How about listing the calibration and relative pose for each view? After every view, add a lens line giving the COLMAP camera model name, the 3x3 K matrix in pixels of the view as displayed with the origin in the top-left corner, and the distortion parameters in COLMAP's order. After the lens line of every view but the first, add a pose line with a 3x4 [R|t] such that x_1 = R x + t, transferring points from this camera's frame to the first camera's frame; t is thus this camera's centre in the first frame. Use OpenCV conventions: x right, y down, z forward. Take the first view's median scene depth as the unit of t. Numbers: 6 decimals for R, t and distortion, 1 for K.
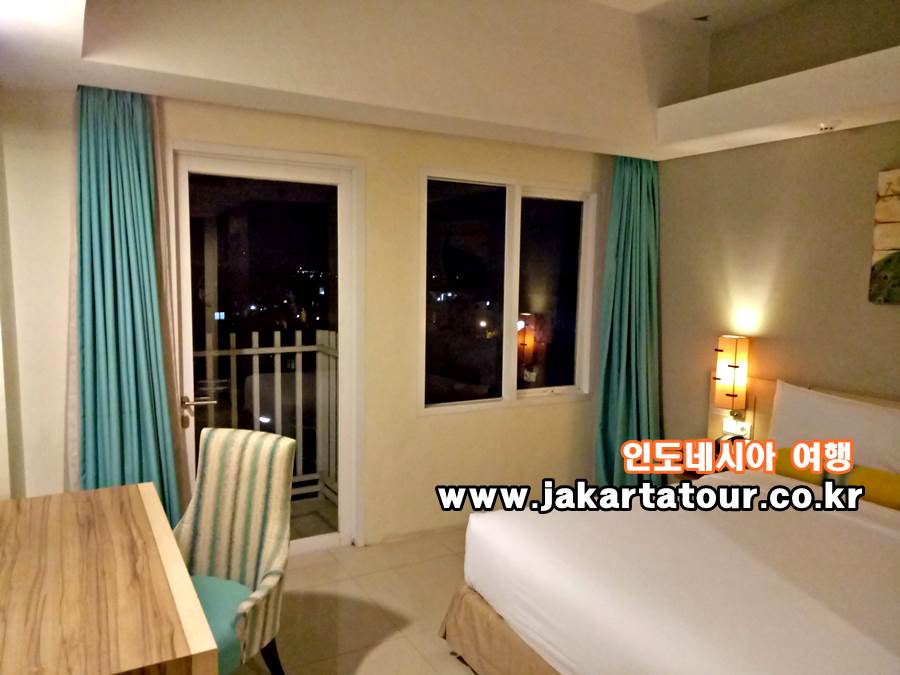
lens RADIAL K [[659.0, 0, 449.2], [0, 659.0, 336.4], [0, 0, 1]] dist [0.040284, 0.000349]
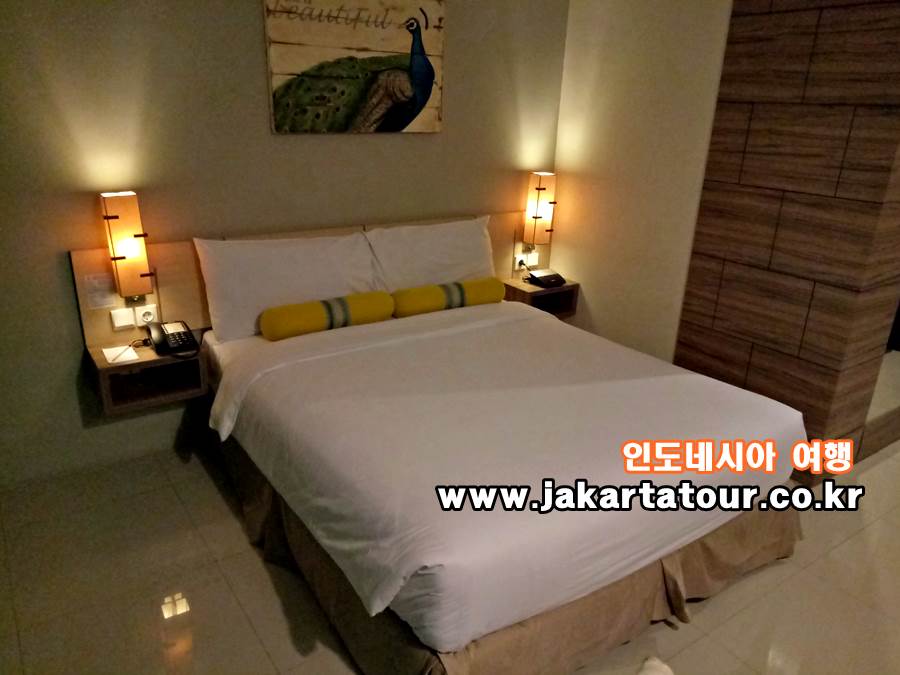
lens RADIAL K [[659.0, 0, 447.8], [0, 659.0, 342.7], [0, 0, 1]] dist [0.040284, 0.000349]
pose [[-0.097752, -0.343219, 0.934155, -0.386259], [0.087687, 0.932029, 0.351613, -0.084672], [-0.991340, 0.116284, -0.061012, 0.863231]]
